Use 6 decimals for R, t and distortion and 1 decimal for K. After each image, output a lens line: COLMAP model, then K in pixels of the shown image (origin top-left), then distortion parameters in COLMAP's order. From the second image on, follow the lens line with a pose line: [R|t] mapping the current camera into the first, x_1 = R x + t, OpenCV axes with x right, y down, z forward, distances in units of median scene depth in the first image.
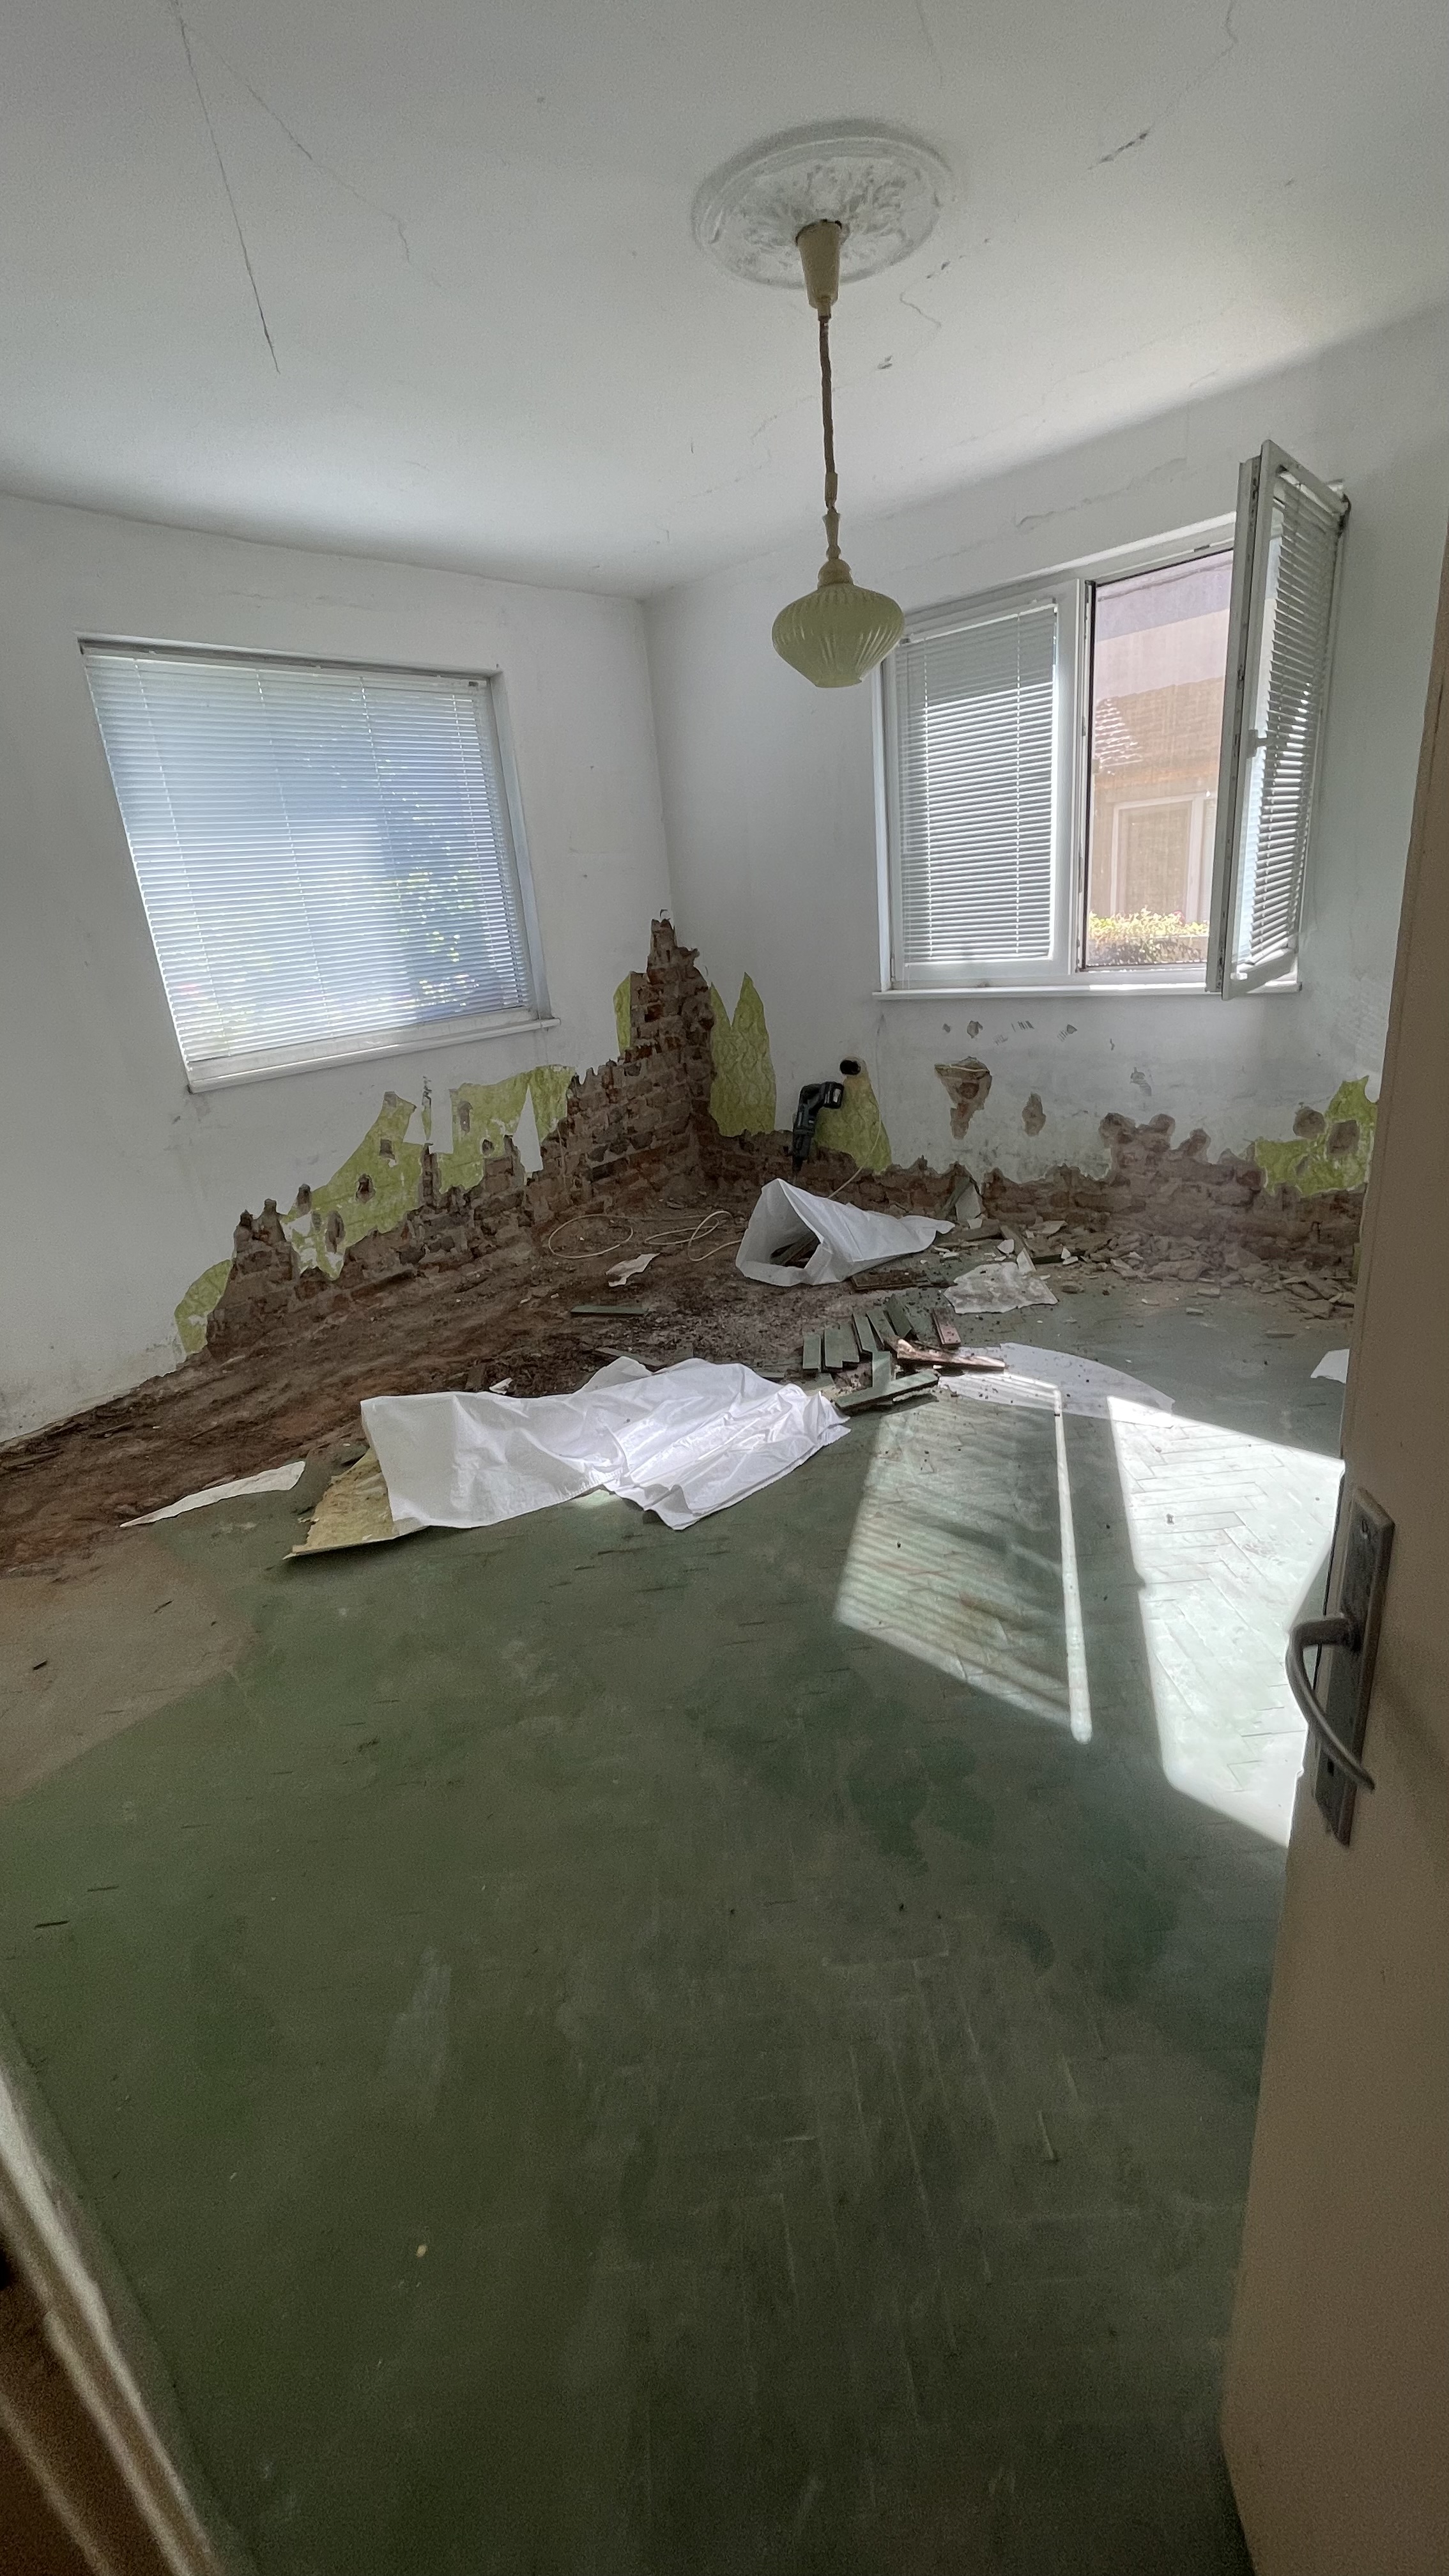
lens RADIAL K [[1041.2, 0, 726.8], [0, 1041.2, 1277.2], [0, 0, 1]] dist [-0.014175, 0.002615]
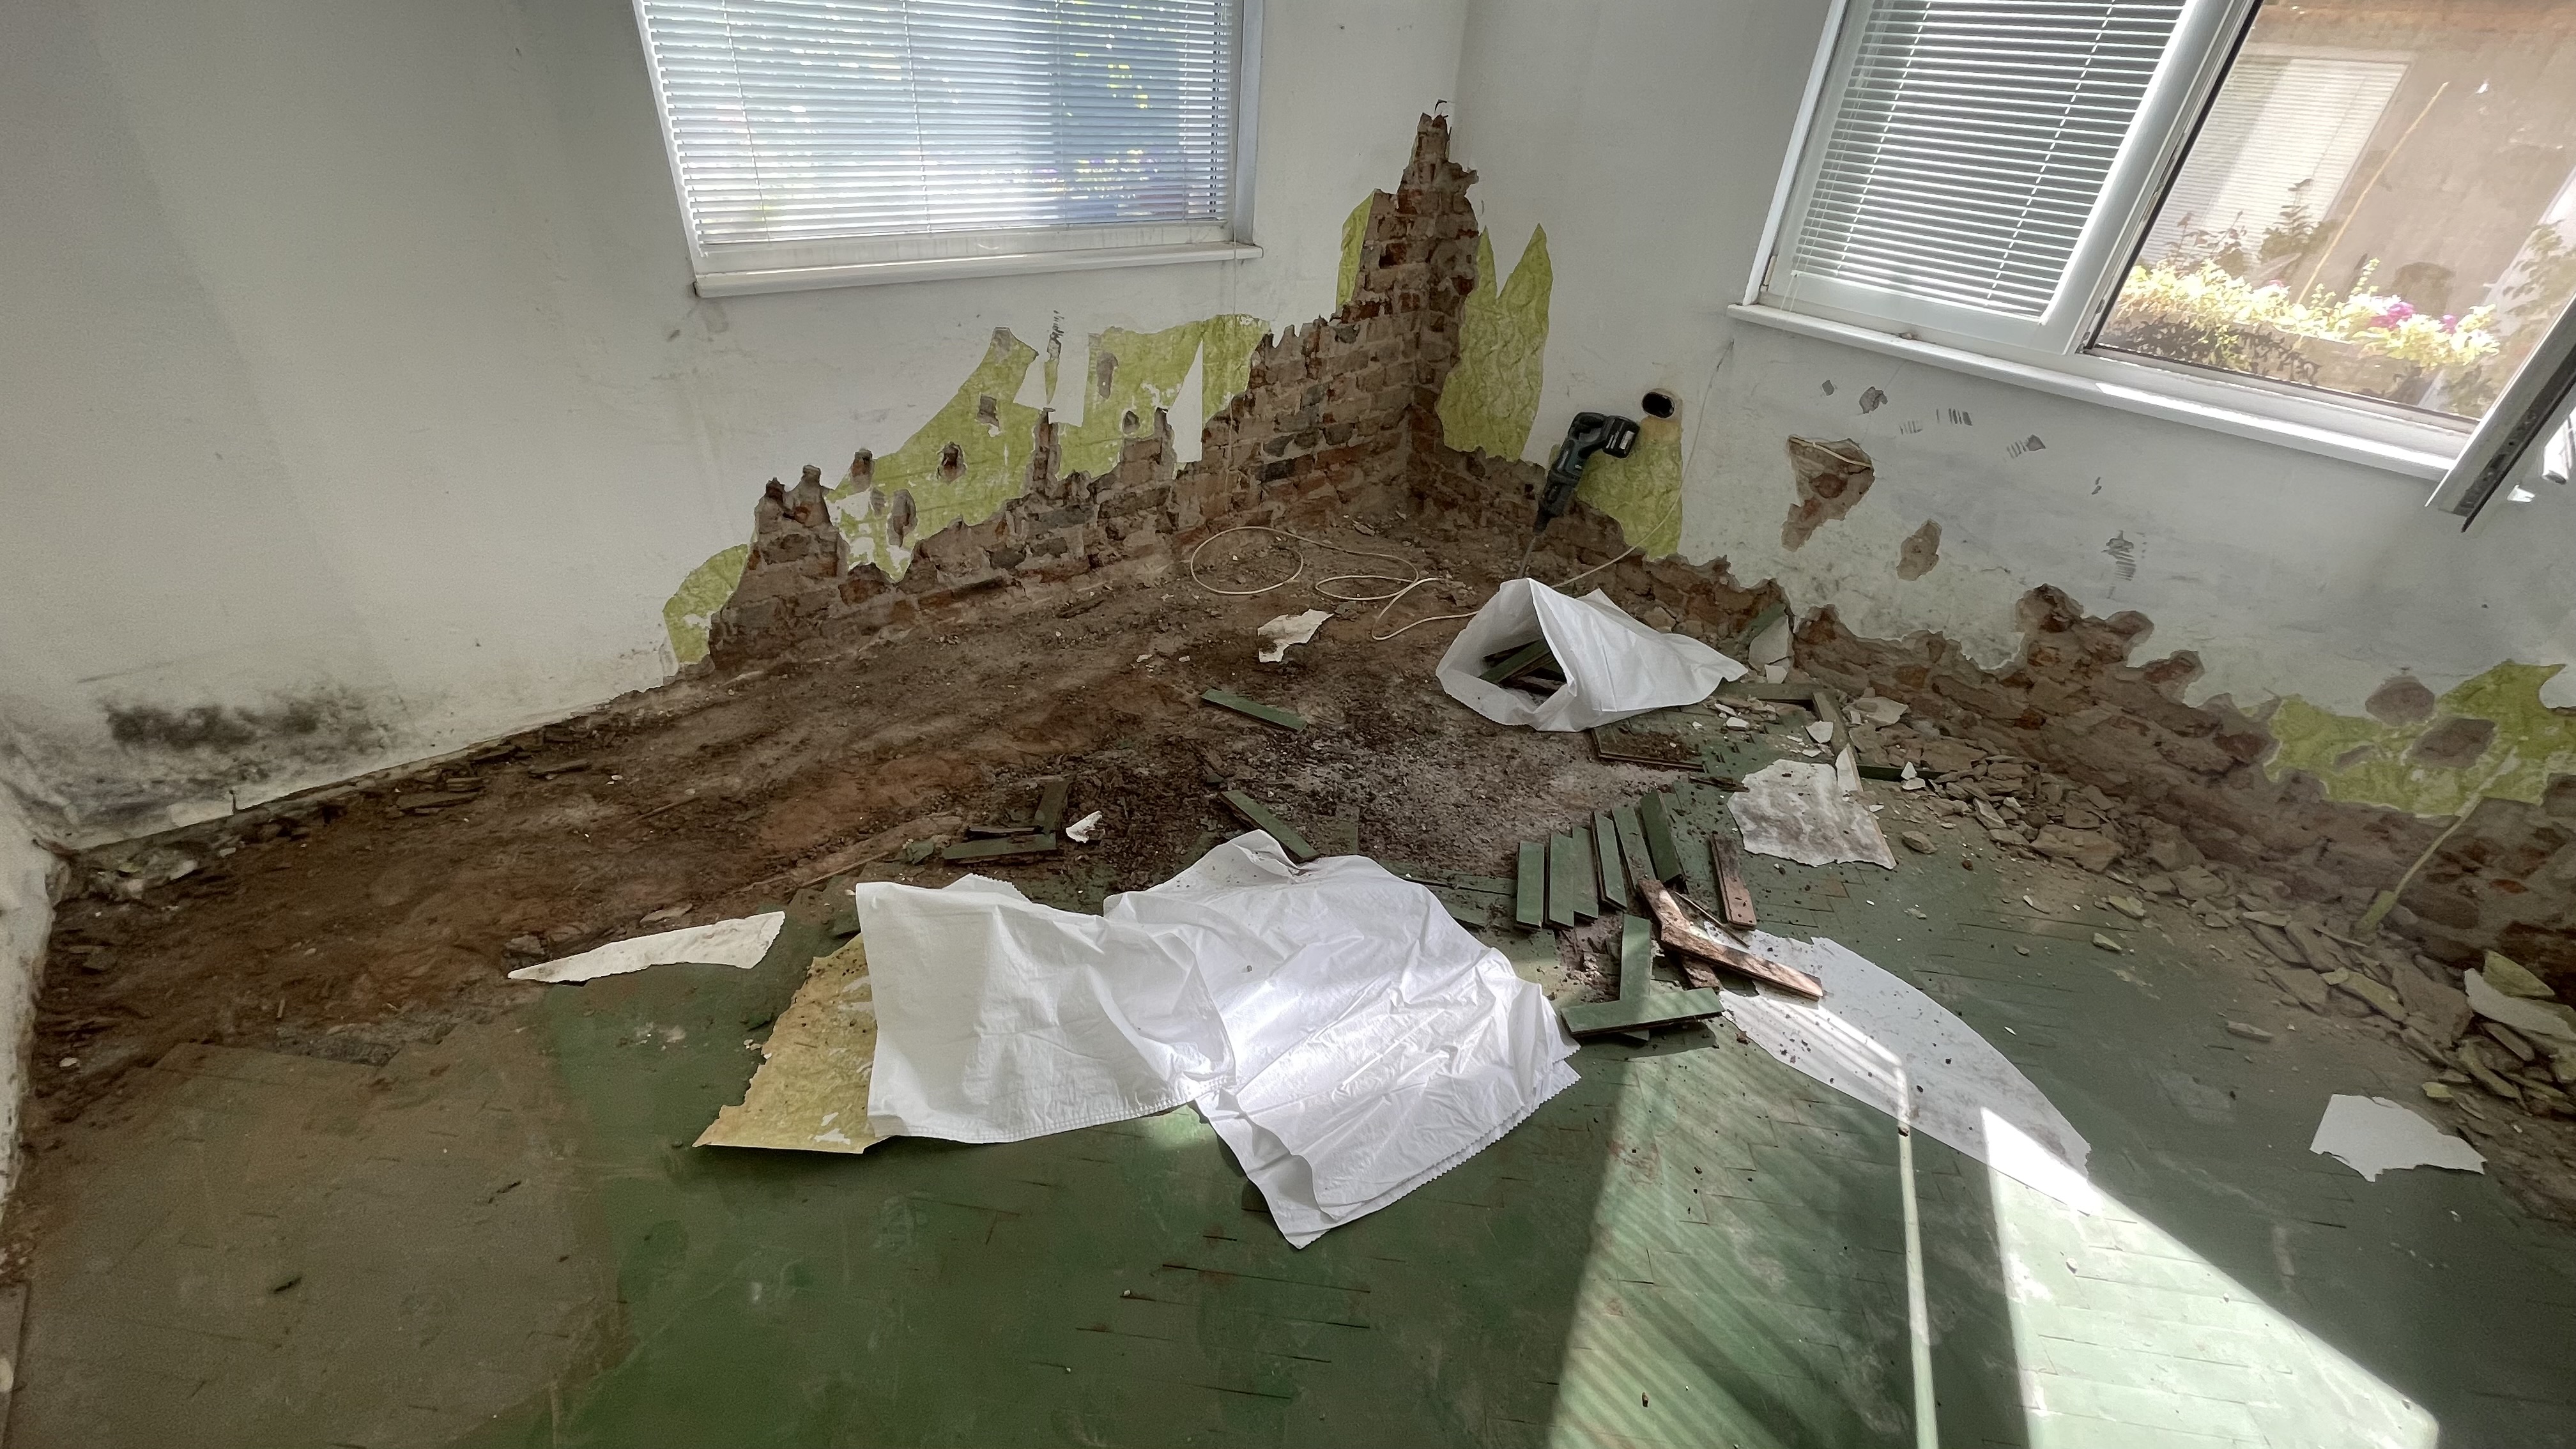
lens RADIAL K [[1041.2, 0, 1282.7], [0, 1041.2, 740.0], [0, 0, 1]] dist [-0.014175, 0.002615]
pose [[0.976599, 0.211675, -0.038043, -0.062677], [-0.195800, 0.948270, 0.249892, -0.136813], [0.088971, -0.236595, 0.967526, 0.305511]]
